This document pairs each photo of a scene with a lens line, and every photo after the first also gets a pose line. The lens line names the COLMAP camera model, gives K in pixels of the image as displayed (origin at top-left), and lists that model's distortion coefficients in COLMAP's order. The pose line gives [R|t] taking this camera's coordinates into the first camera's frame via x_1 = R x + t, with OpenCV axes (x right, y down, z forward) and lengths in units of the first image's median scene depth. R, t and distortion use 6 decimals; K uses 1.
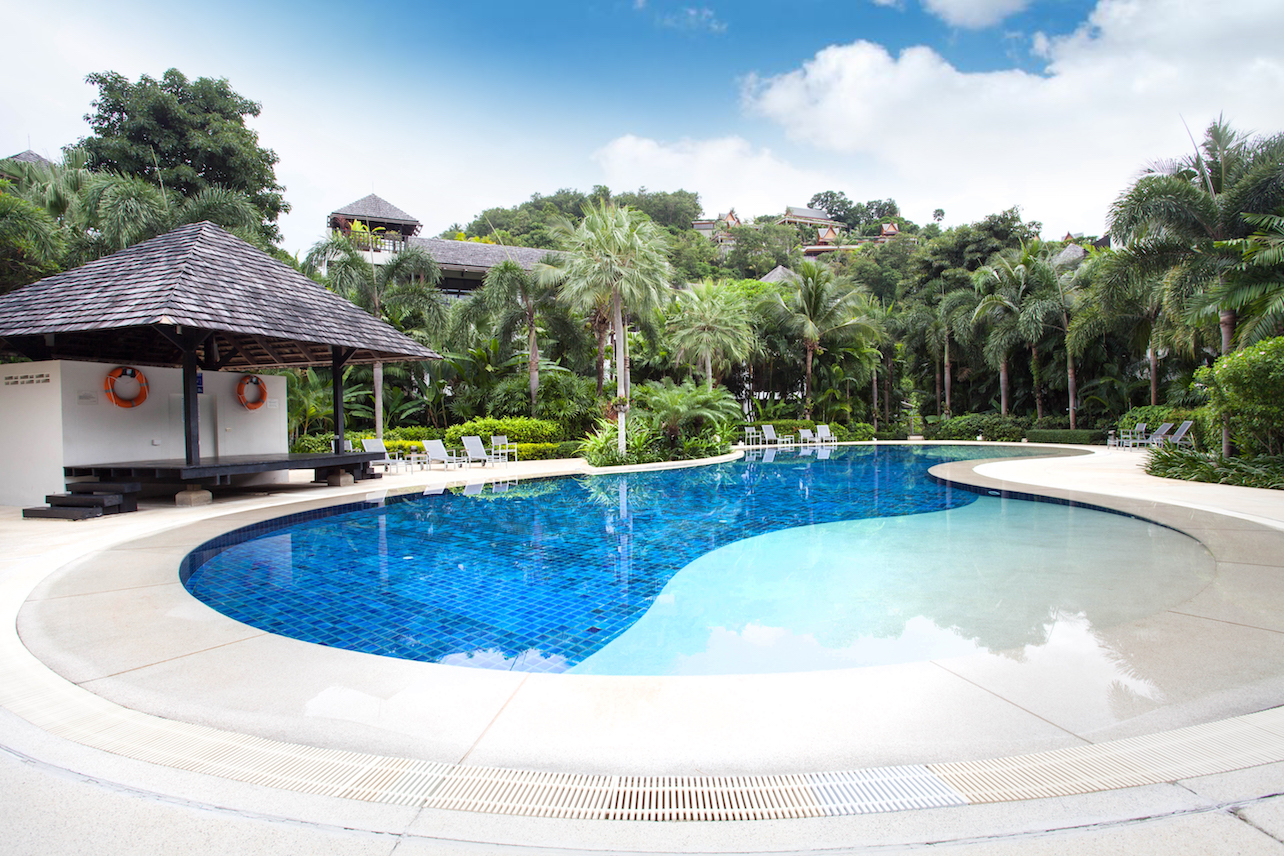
lens RADIAL K [[683.4, 0, 643.5], [0, 683.4, 428.8], [0, 0, 1]] dist [-0.006505, 0.000731]
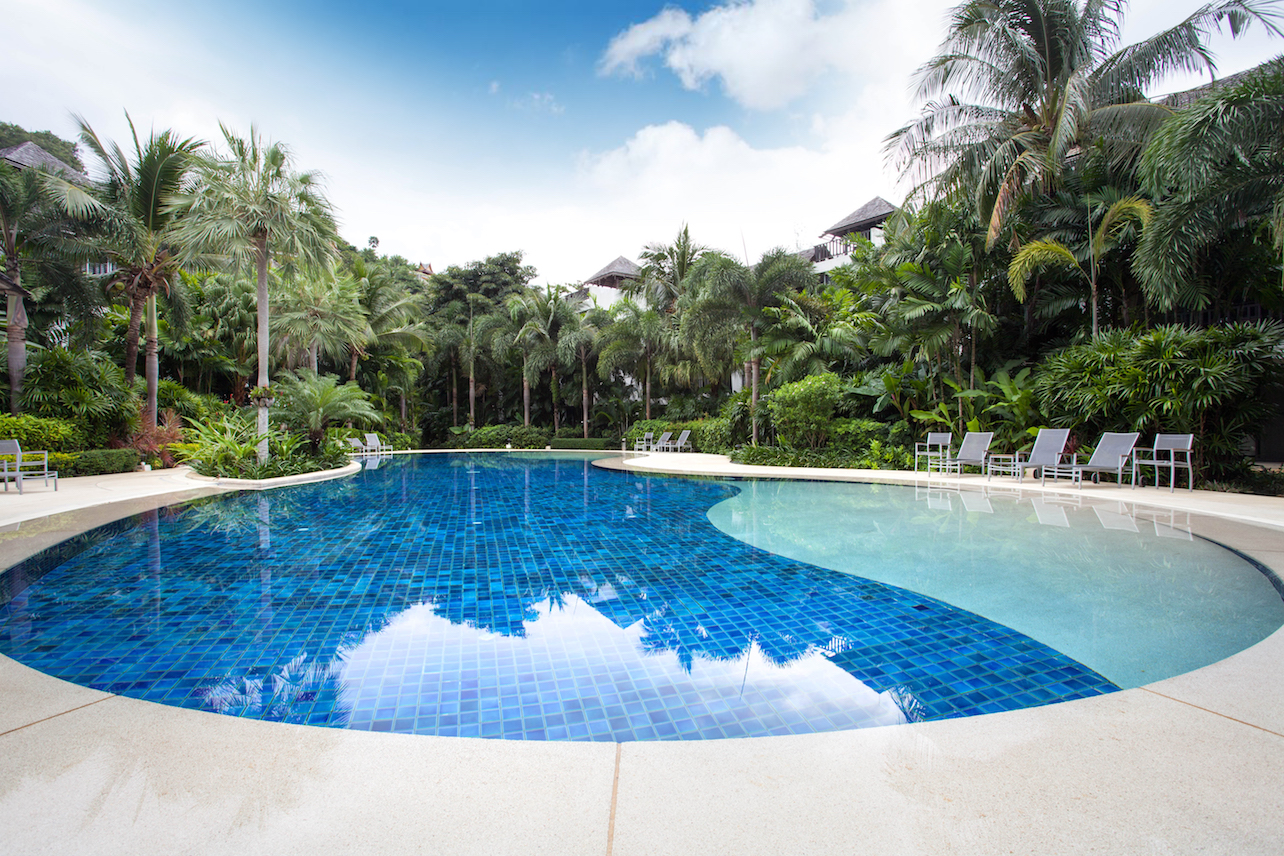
lens RADIAL K [[645.0, 0, 642.5], [0, 645.0, 423.1], [0, 0, 1]] dist [0.003072, 0.000636]
pose [[0.681130, 0.021662, 0.731842, -0.150553], [0.000843, 0.999538, -0.030370, 0.008333], [-0.732162, 0.021303, 0.680798, 0.113300]]
